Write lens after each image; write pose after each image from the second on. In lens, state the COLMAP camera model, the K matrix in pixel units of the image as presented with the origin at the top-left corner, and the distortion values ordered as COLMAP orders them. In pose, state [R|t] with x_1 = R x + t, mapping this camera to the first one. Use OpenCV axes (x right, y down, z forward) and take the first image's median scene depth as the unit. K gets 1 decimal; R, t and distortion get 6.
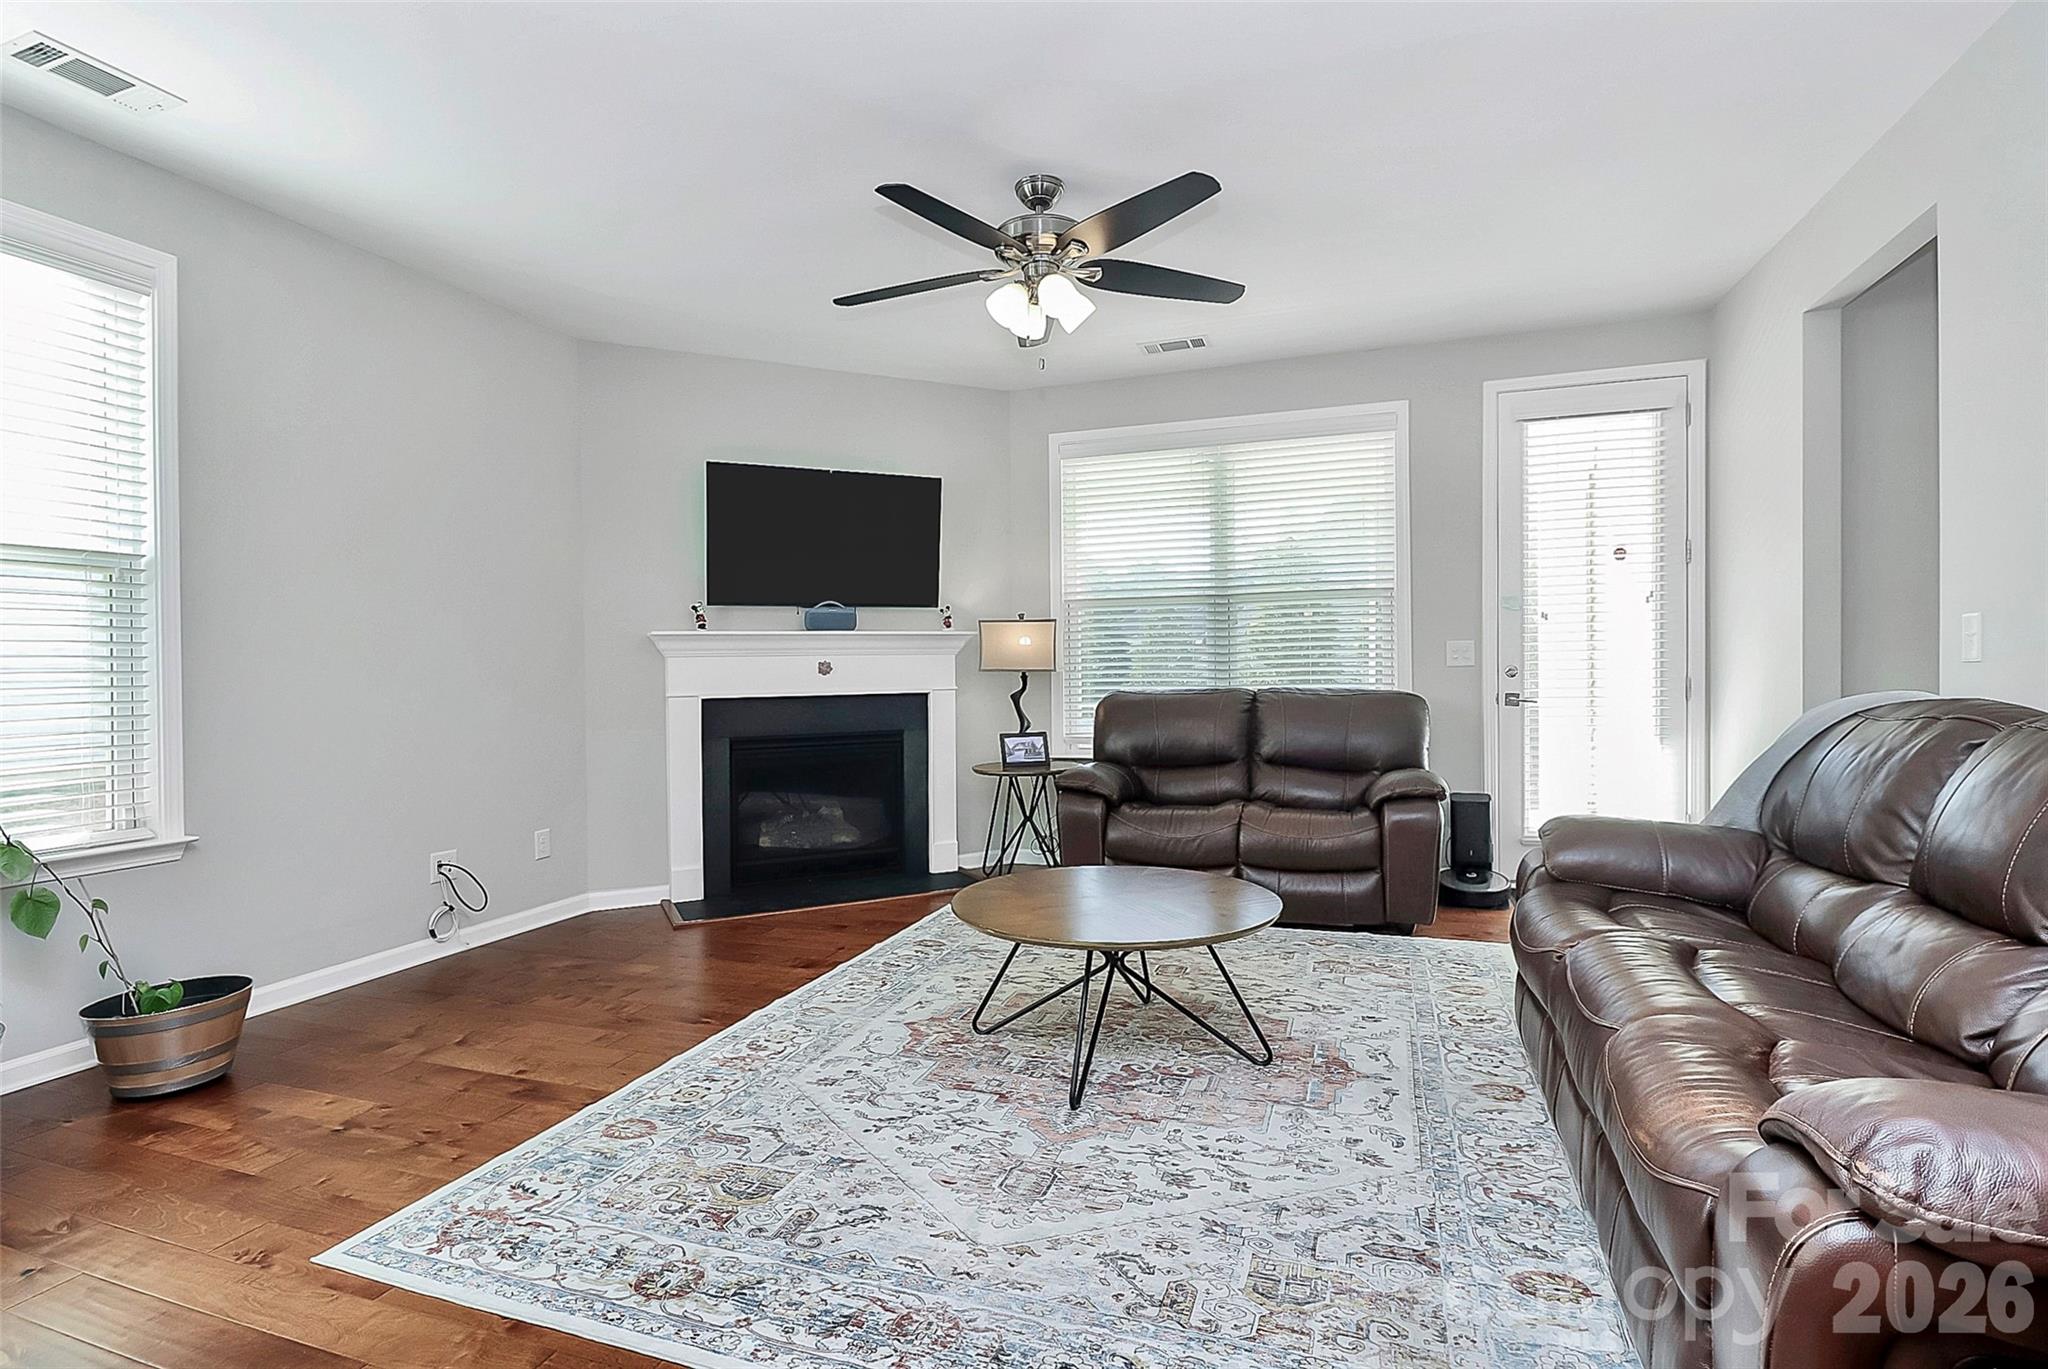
lens RADIAL K [[969.0, 0, 1031.9], [0, 969.0, 672.3], [0, 0, 1]] dist [-0.005038, -0.008151]
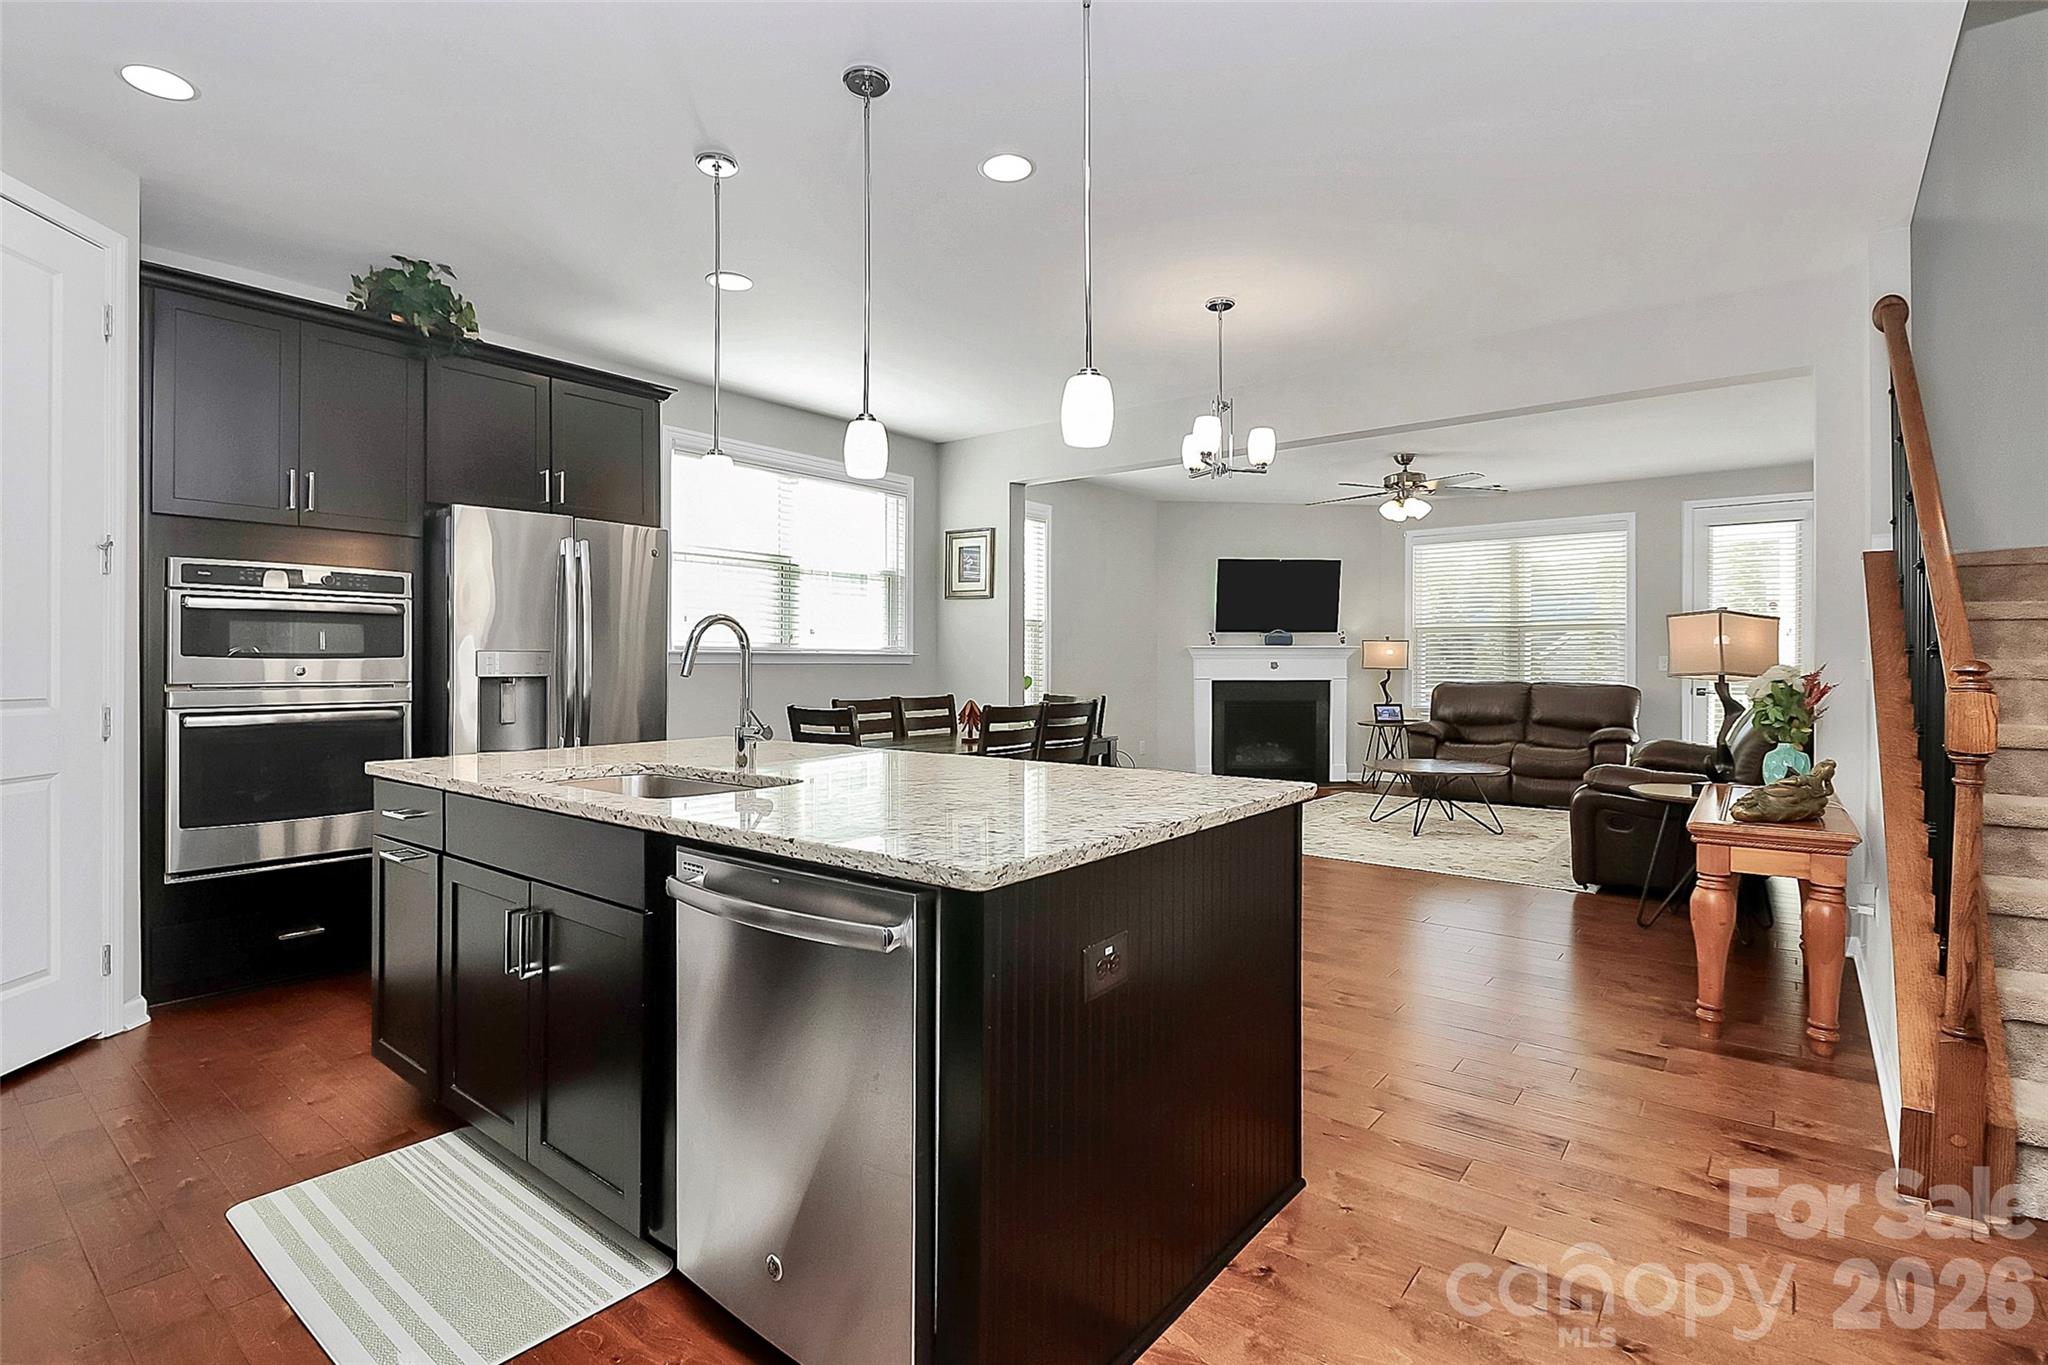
lens RADIAL K [[969.0, 0, 1012.8], [0, 969.0, 660.7], [0, 0, 1]] dist [-0.005038, -0.008151]
pose [[0.935627, 0.015620, -0.352645, -0.030918], [-0.016311, 0.999866, 0.001012, -0.008075], [0.352614, 0.004805, 0.935756, -1.002096]]
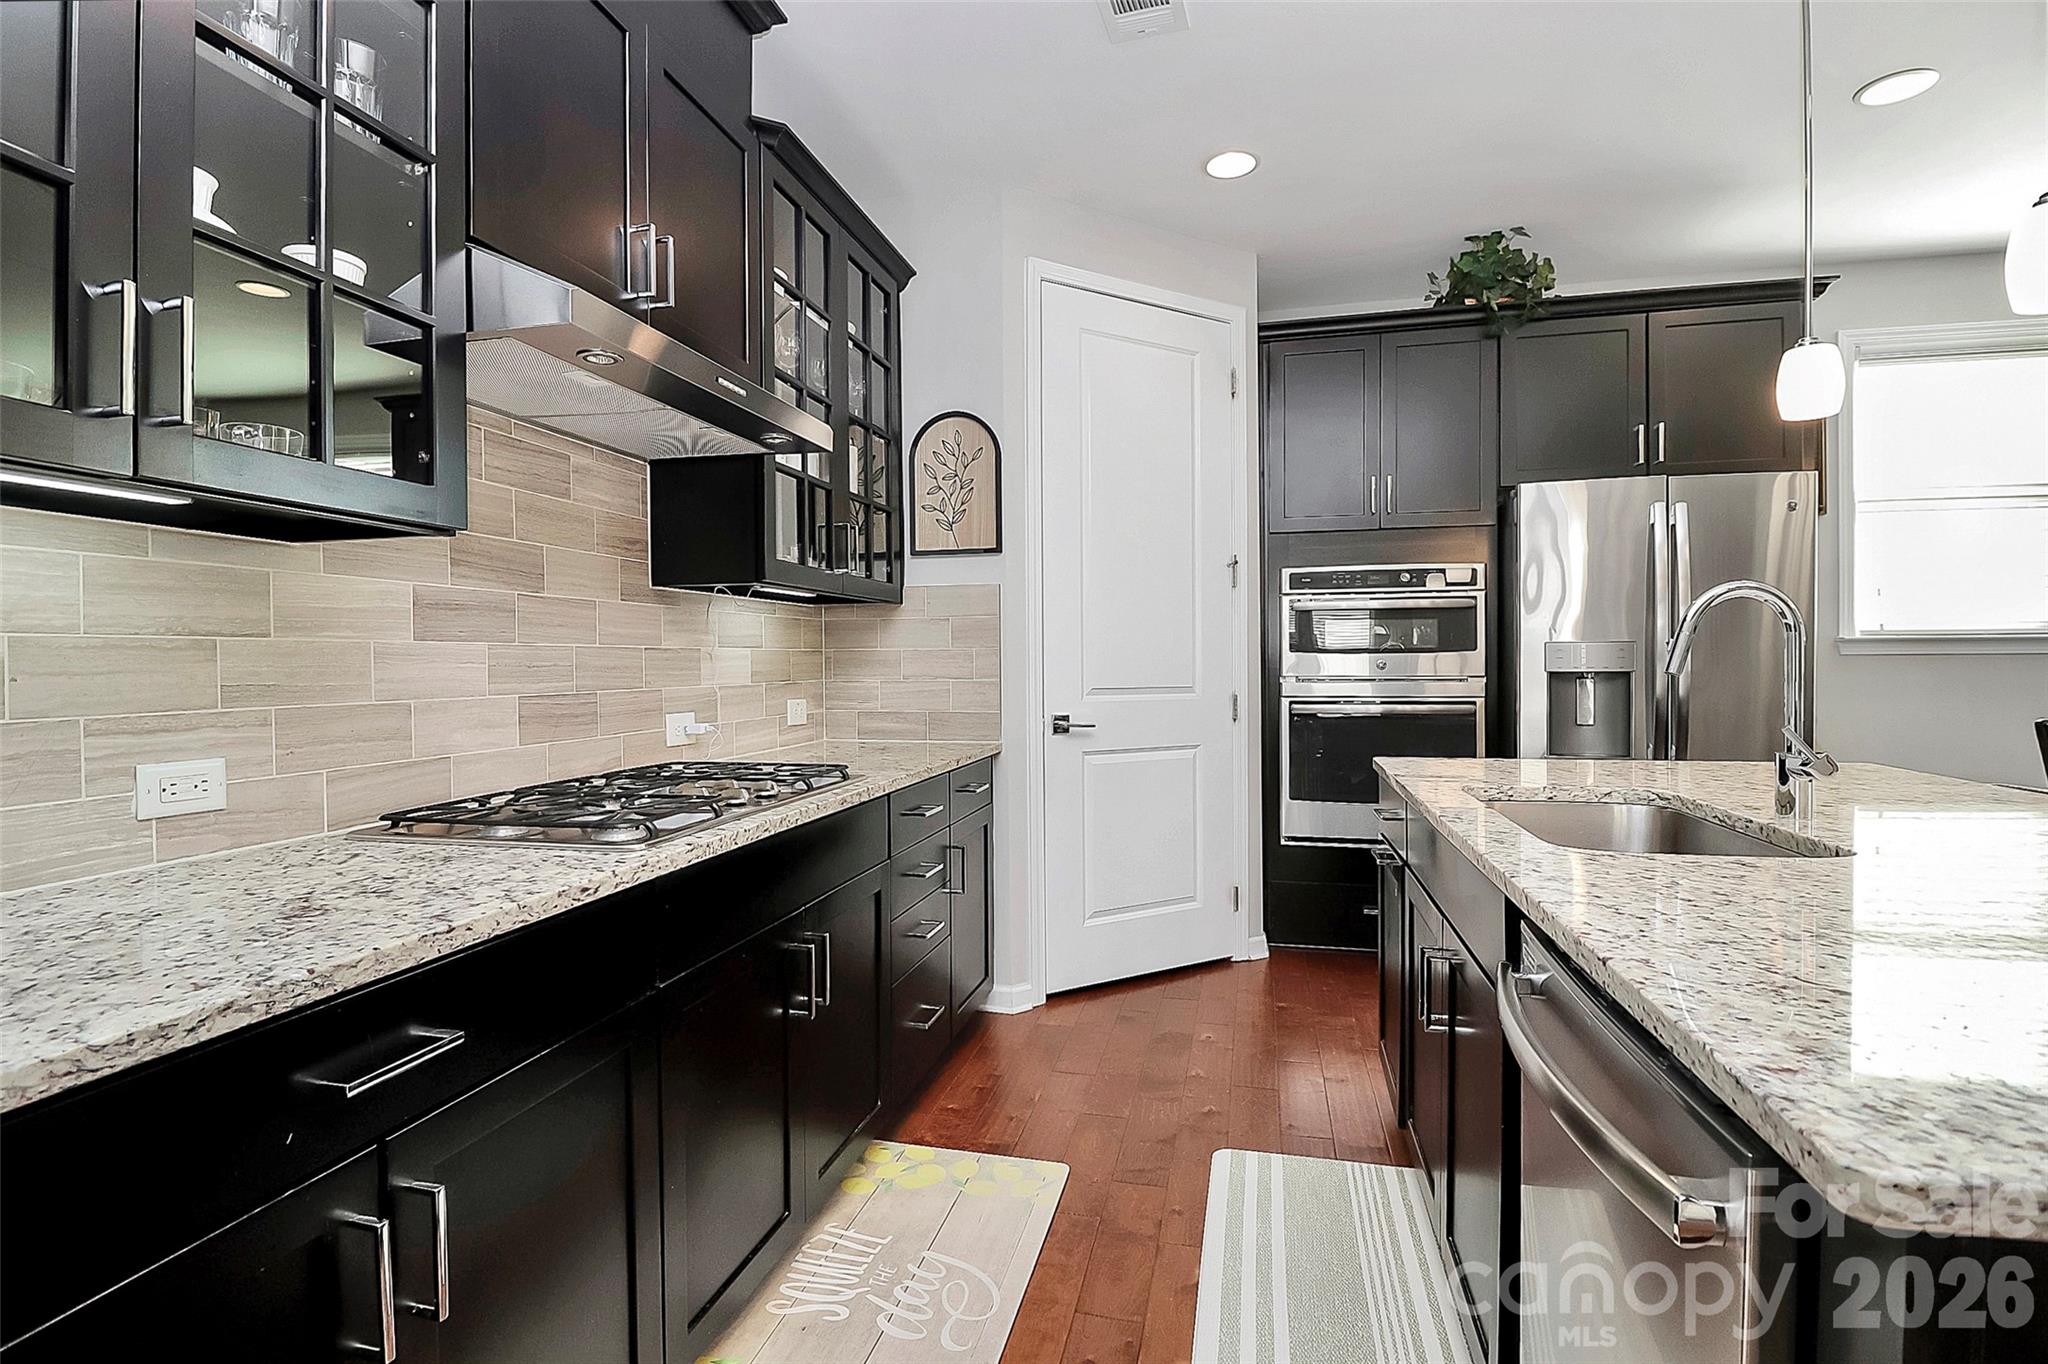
lens RADIAL K [[969.0, 0, 1038.0], [0, 969.0, 667.1], [0, 0, 1]] dist [-0.005038, -0.008151]
pose [[0.074674, 0.023818, -0.996923, -0.037939], [0.004899, 0.999694, 0.024251, -0.009147], [0.997196, -0.006695, 0.074535, -0.839966]]
